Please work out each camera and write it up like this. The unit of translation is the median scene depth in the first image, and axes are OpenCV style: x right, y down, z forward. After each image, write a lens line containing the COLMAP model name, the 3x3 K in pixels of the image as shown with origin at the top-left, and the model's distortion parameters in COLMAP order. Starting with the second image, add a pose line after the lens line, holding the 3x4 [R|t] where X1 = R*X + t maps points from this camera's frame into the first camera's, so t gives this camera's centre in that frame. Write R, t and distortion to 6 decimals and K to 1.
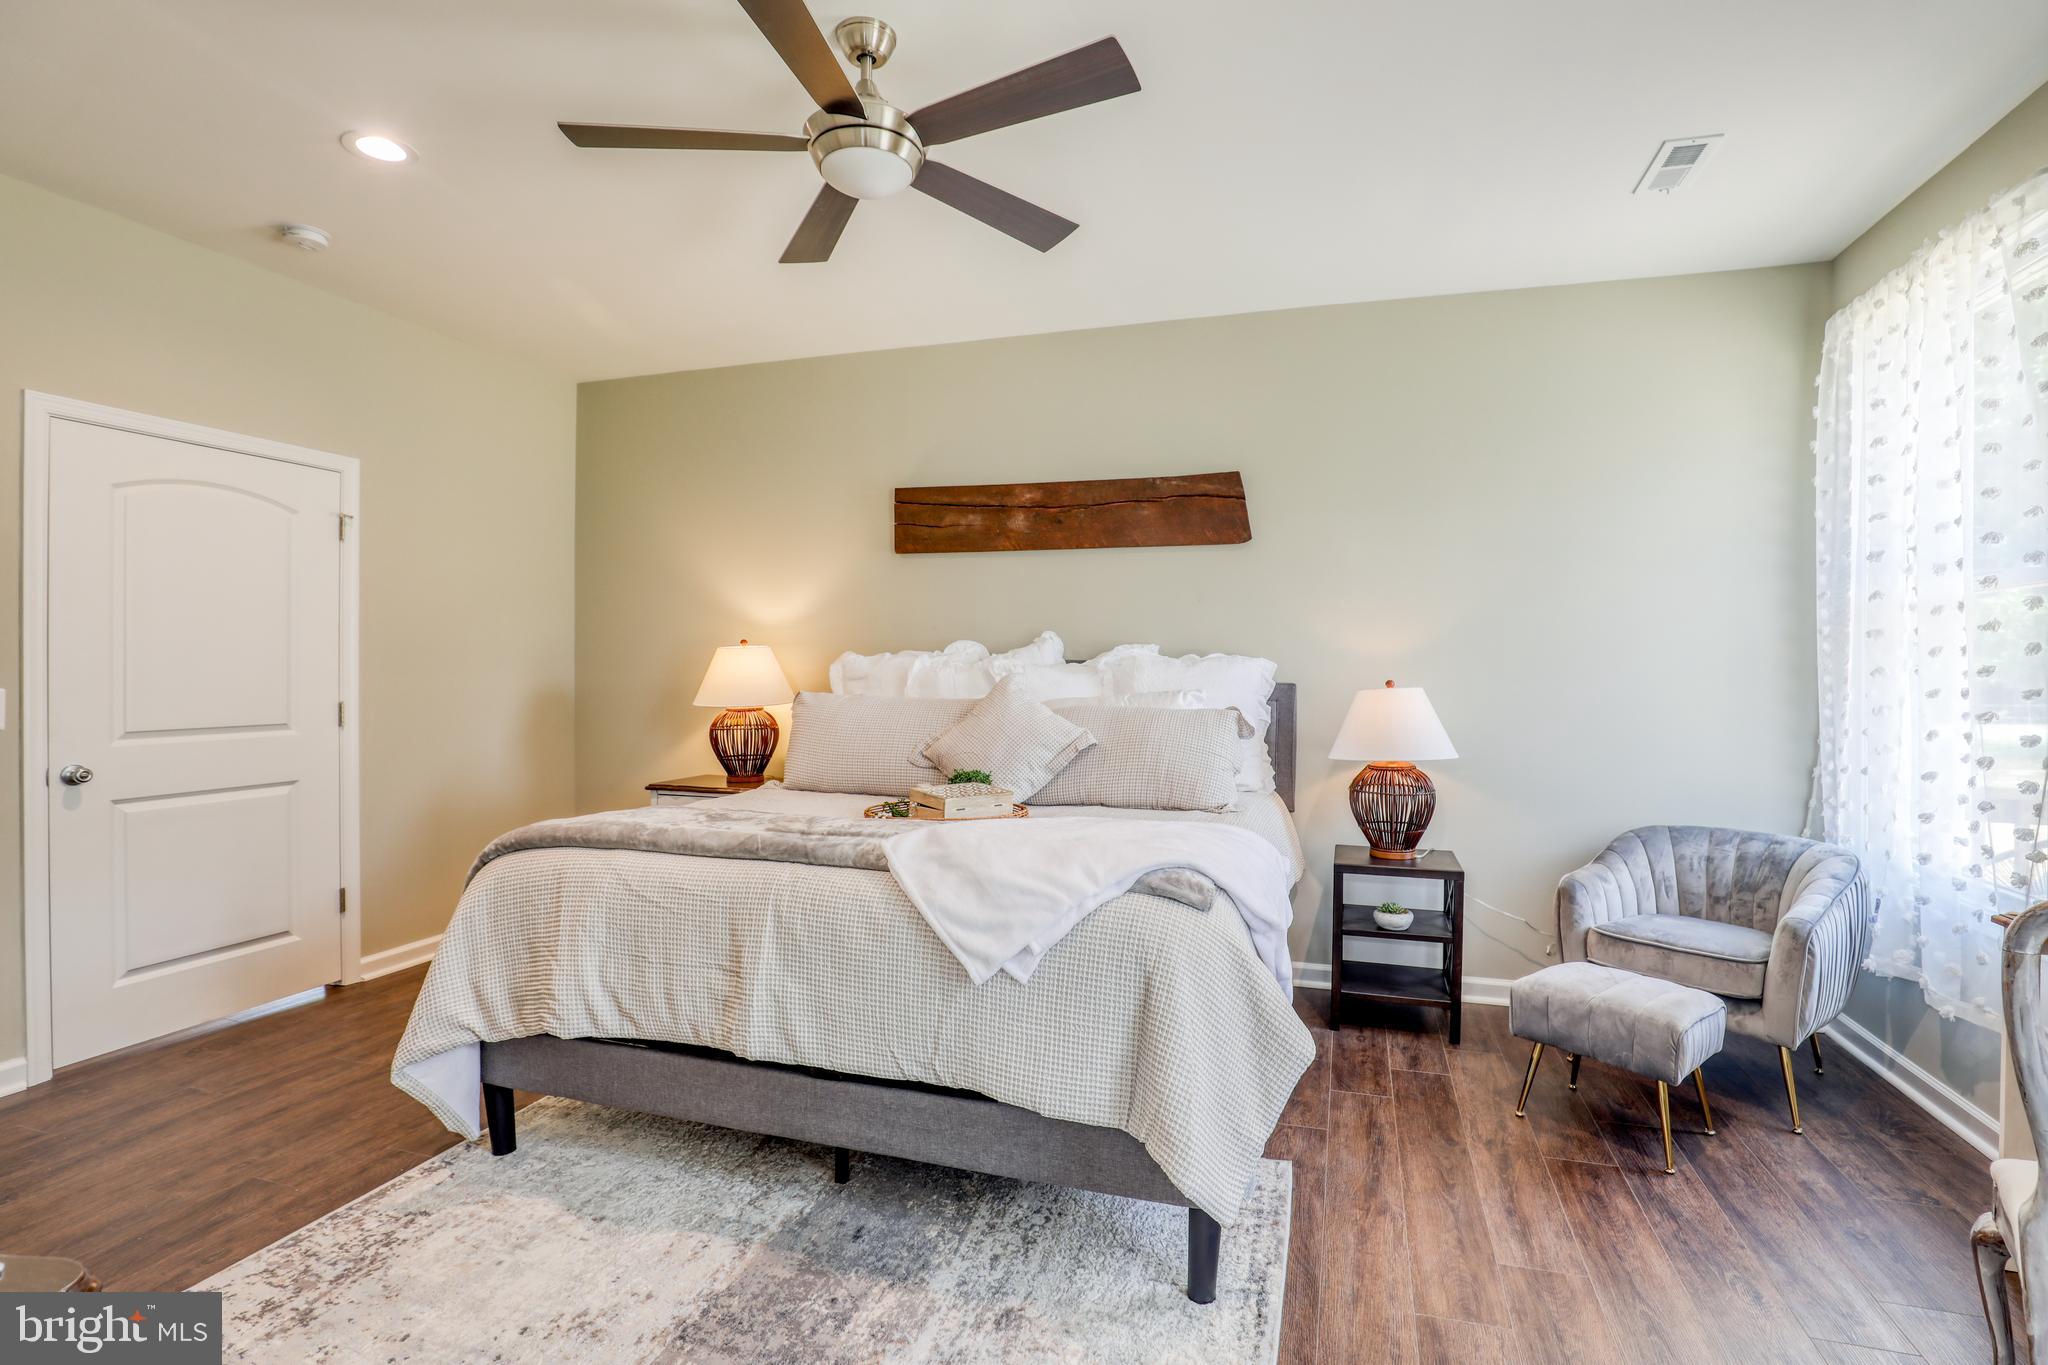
lens RADIAL K [[934.1, 0, 1055.6], [0, 934.1, 679.5], [0, 0, 1]] dist [-0.038734, 0.007918]
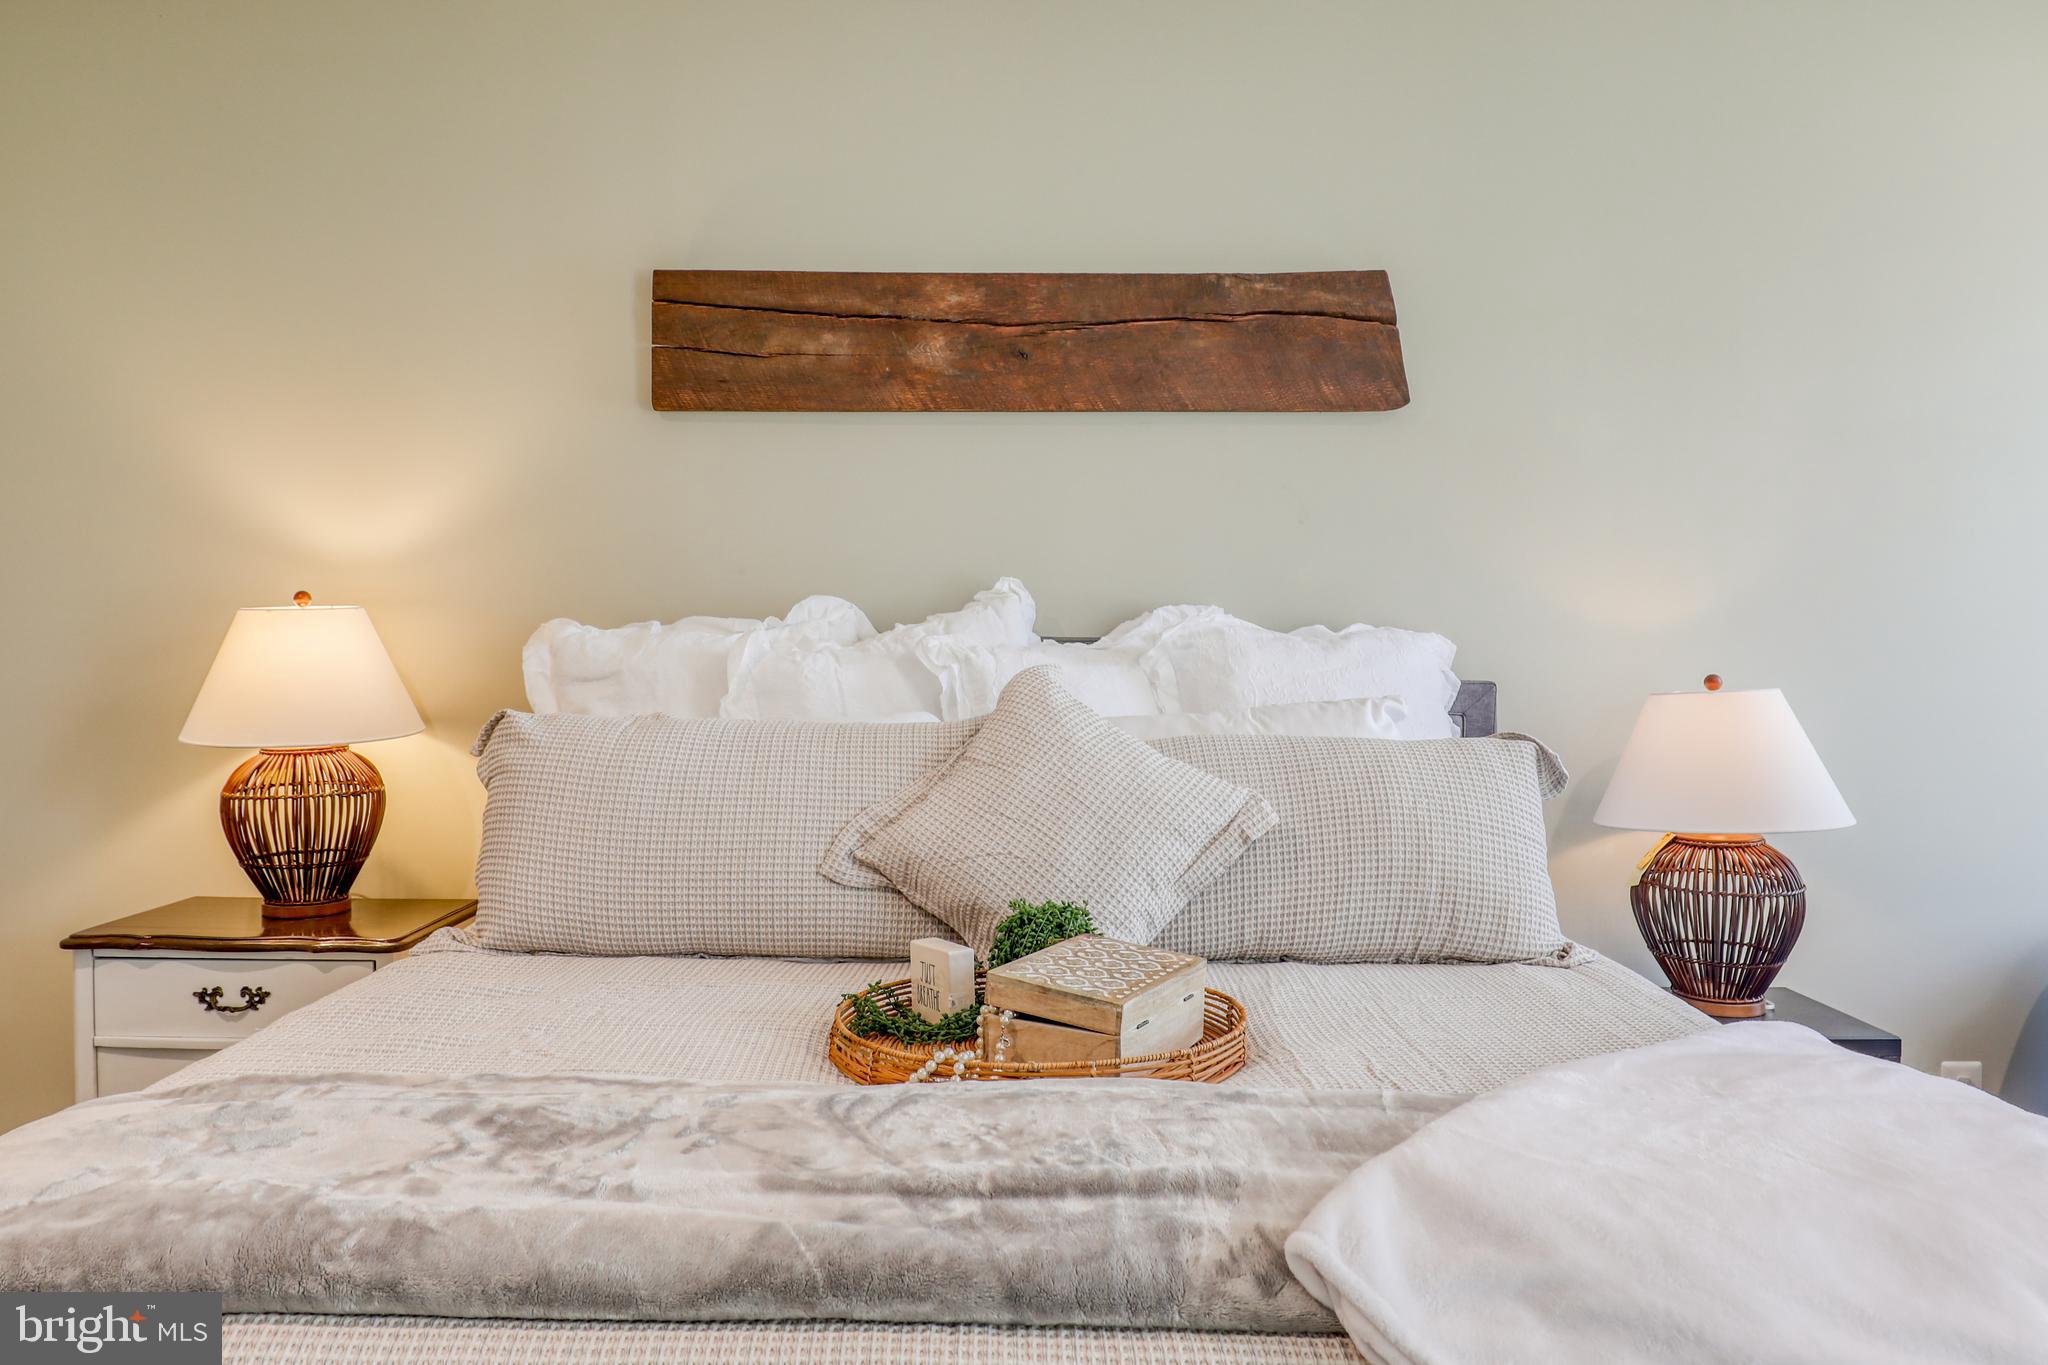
lens RADIAL K [[1364.3, 0, 967.8], [0, 1364.3, 668.8], [0, 0, 1]] dist [-0.027607, -0.000453]
pose [[0.966107, -0.005730, 0.258077, -0.208393], [0.005730, 0.999983, 0.000750, -0.005019], [-0.258077, 0.000754, 0.966124, 0.317573]]
